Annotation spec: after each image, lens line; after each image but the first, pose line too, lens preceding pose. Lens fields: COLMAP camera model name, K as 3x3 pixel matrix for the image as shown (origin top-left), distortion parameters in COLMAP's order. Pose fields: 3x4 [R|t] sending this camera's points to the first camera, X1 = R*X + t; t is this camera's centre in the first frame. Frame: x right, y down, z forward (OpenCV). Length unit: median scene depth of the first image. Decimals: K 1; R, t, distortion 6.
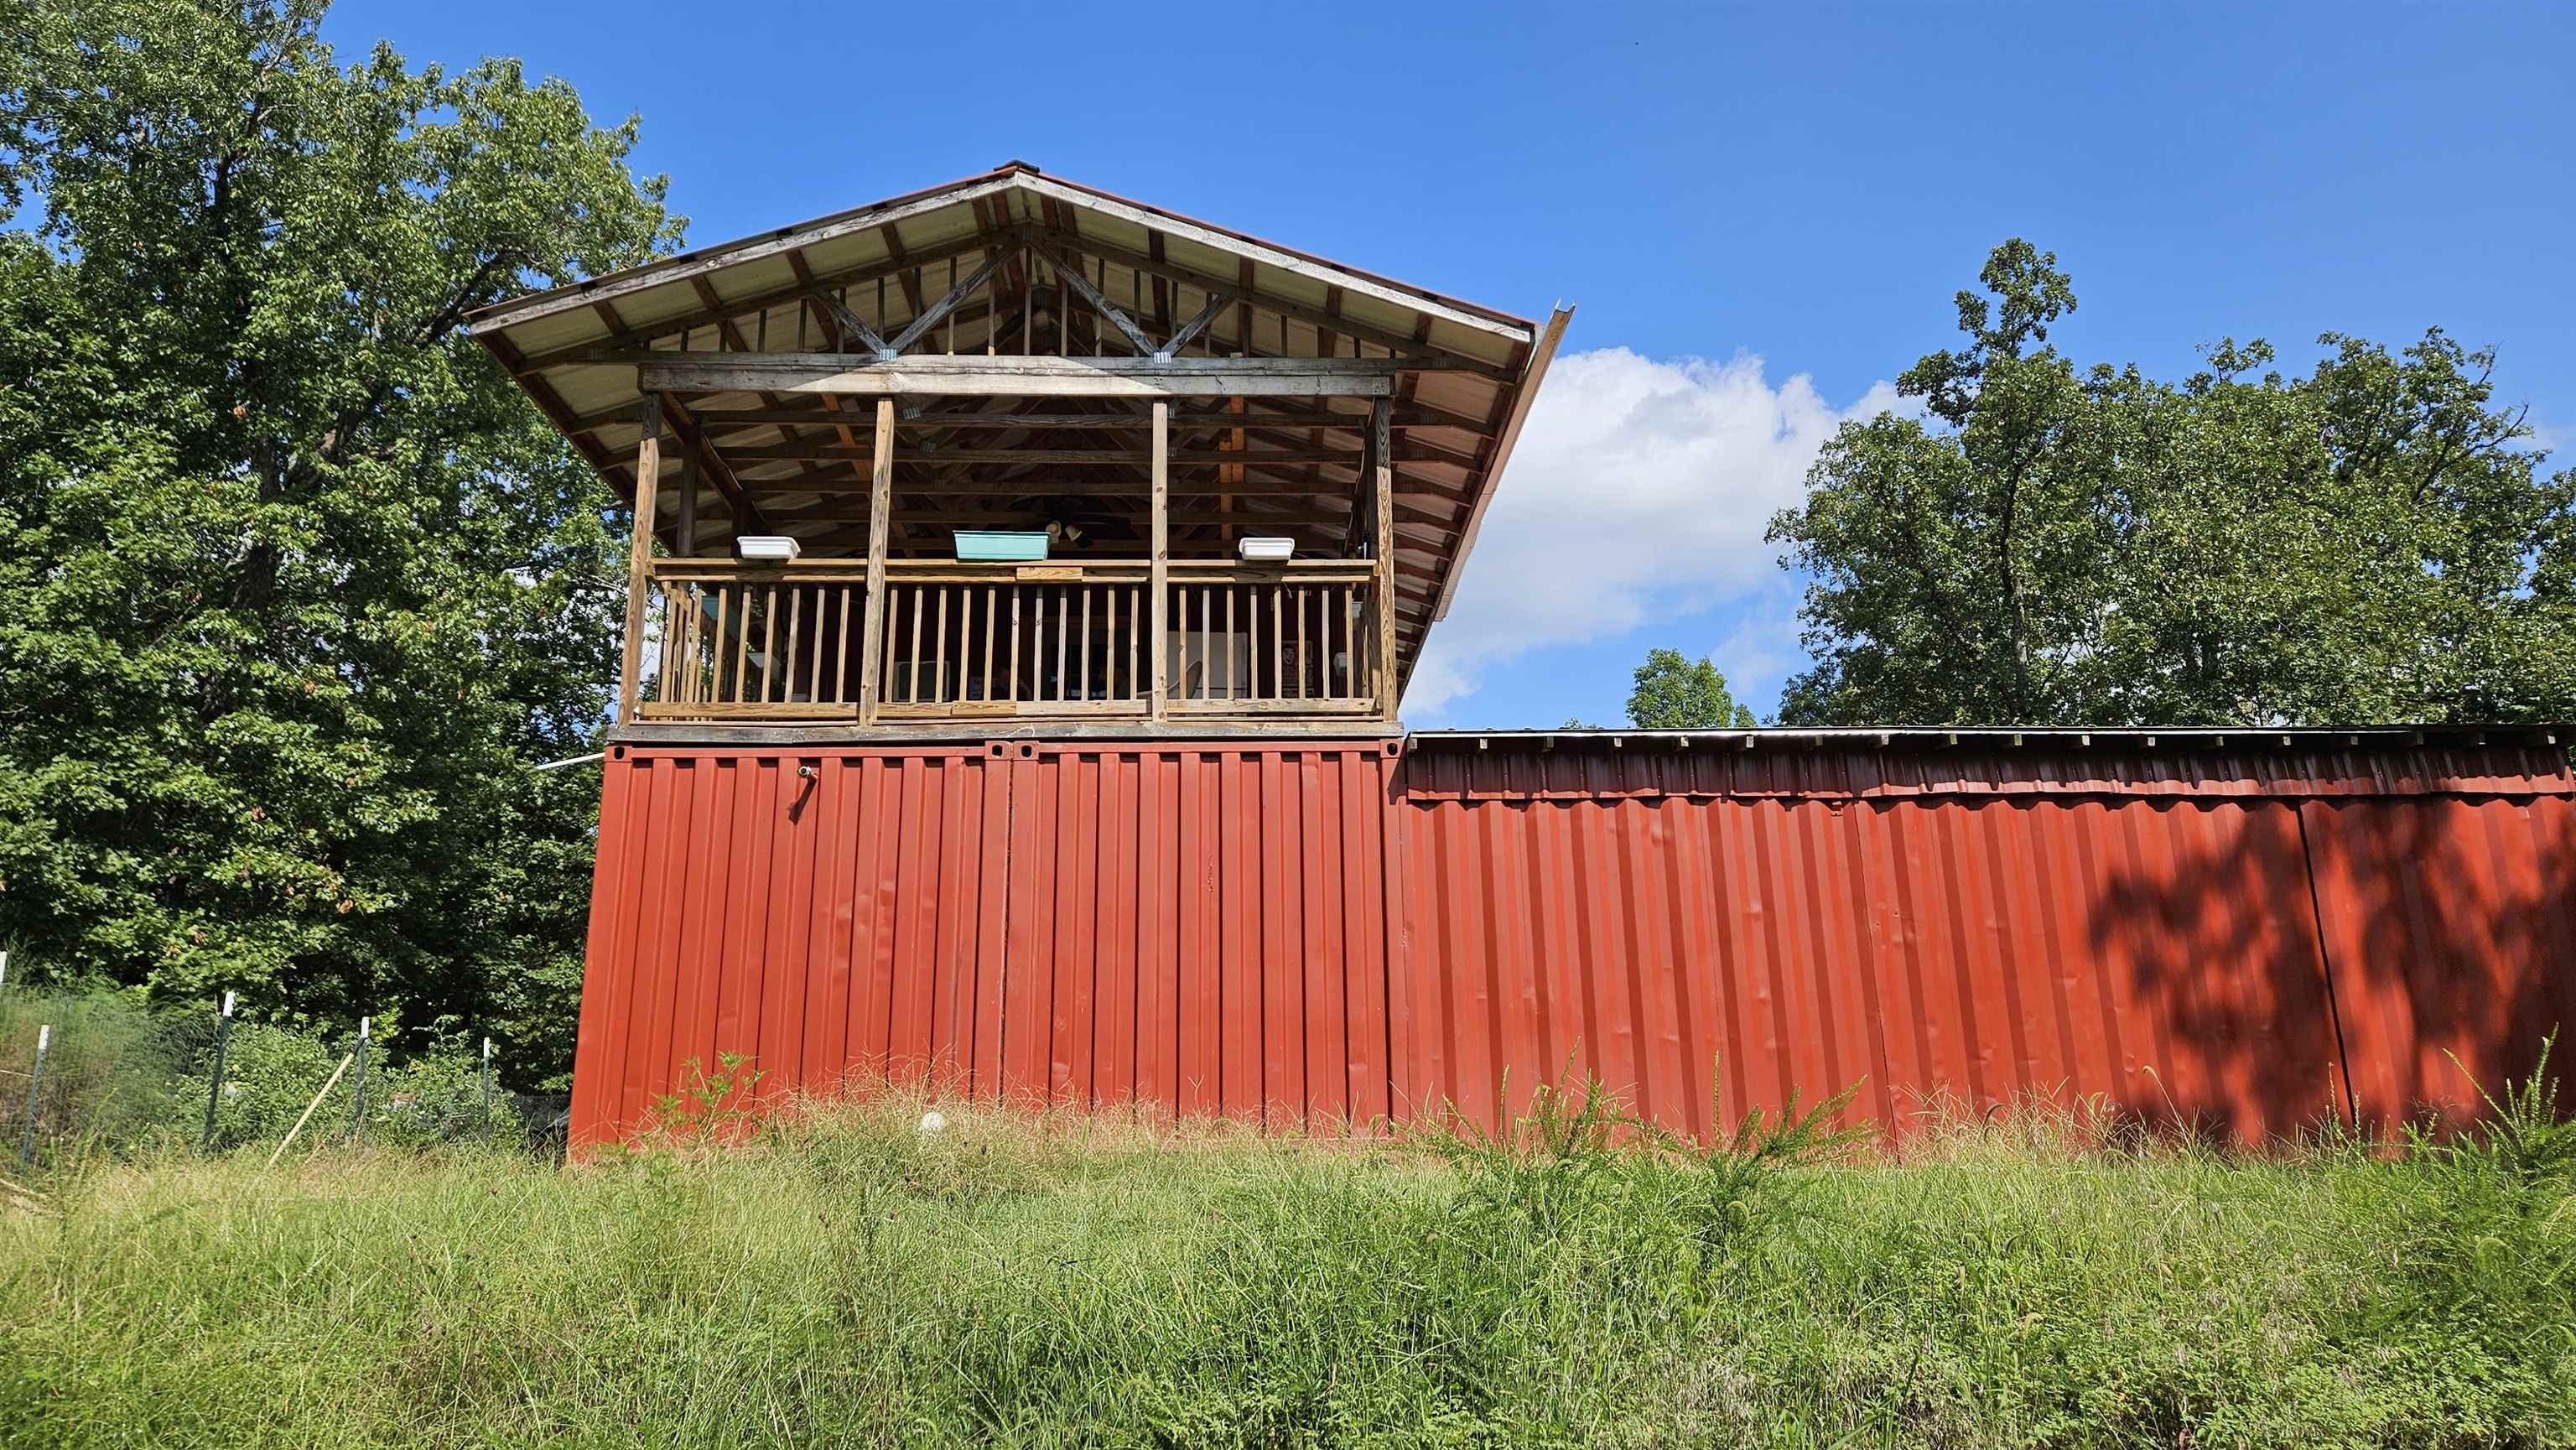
lens RADIAL K [[1689.0, 0, 1286.6], [0, 1689.0, 721.2], [0, 0, 1]] dist [0.042335, -0.019067]
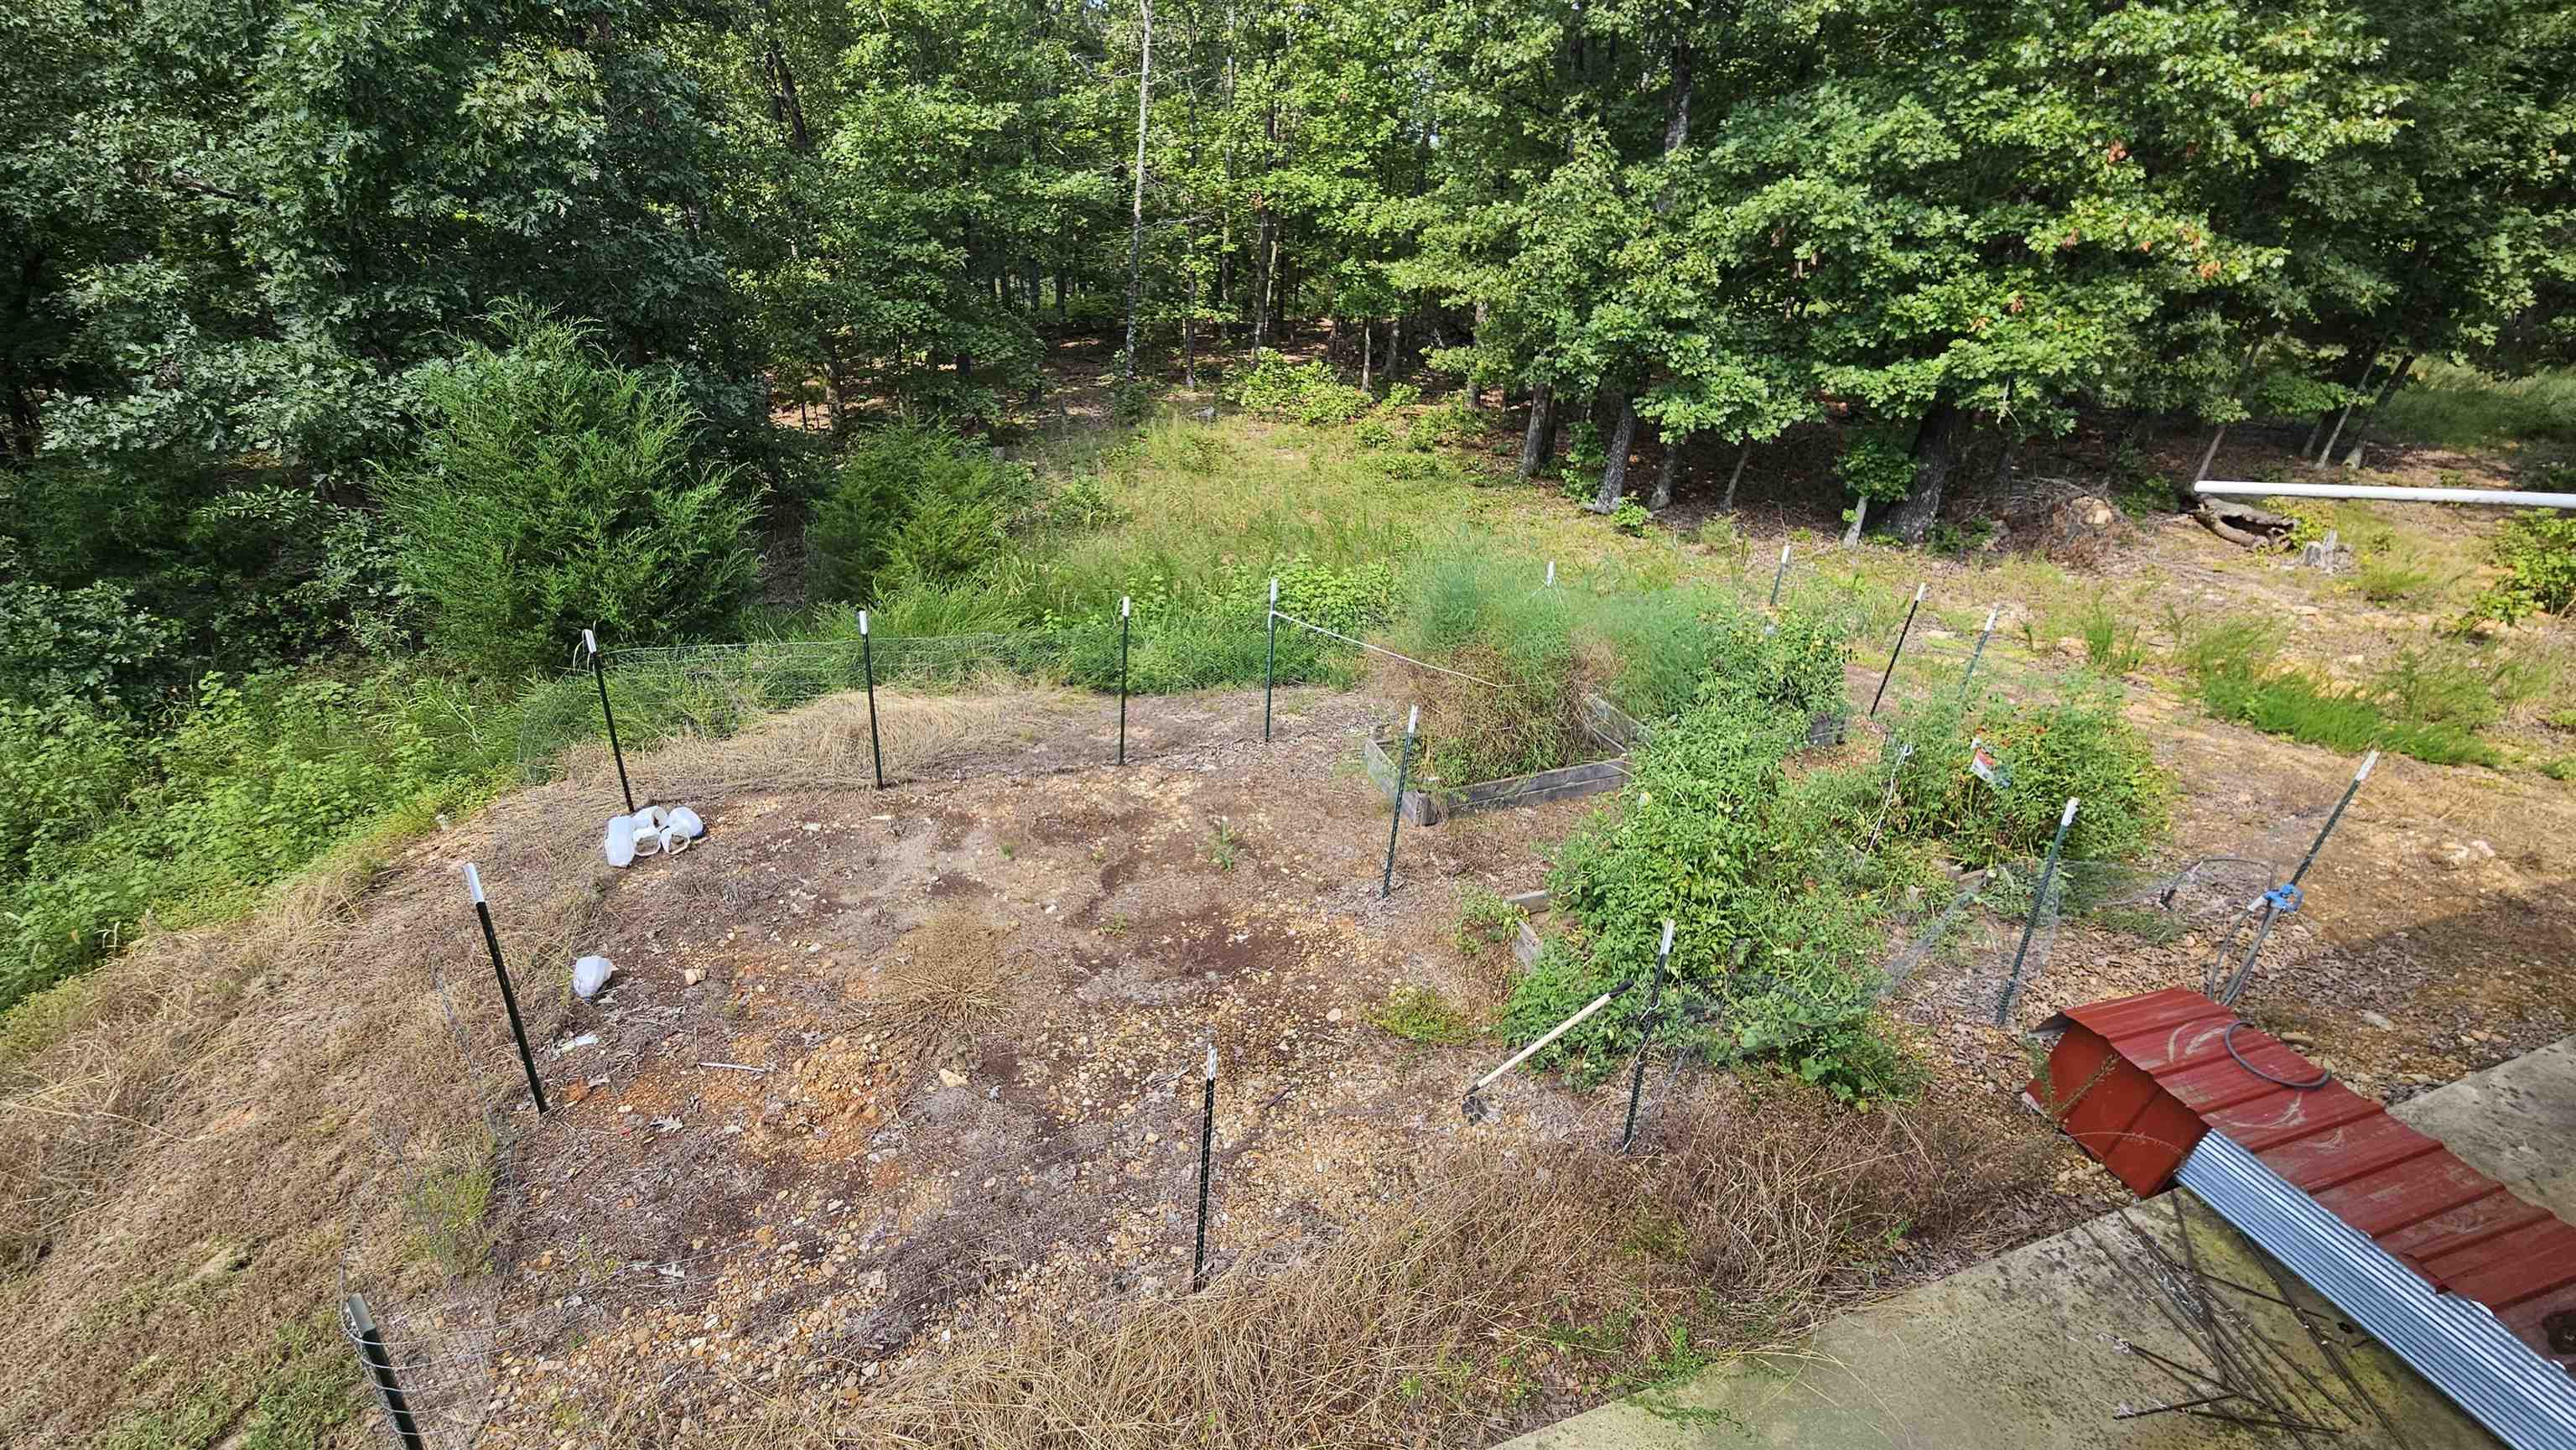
lens RADIAL K [[1056.4, 0, 1270.8], [0, 1056.4, 723.2], [0, 0, 1]] dist [-0.003117, 0.000591]
pose [[0.294005, 0.453549, -0.841341, -0.175729], [0.153865, 0.846305, 0.509993, -0.035998], [0.943338, -0.279393, 0.179033, 0.464592]]
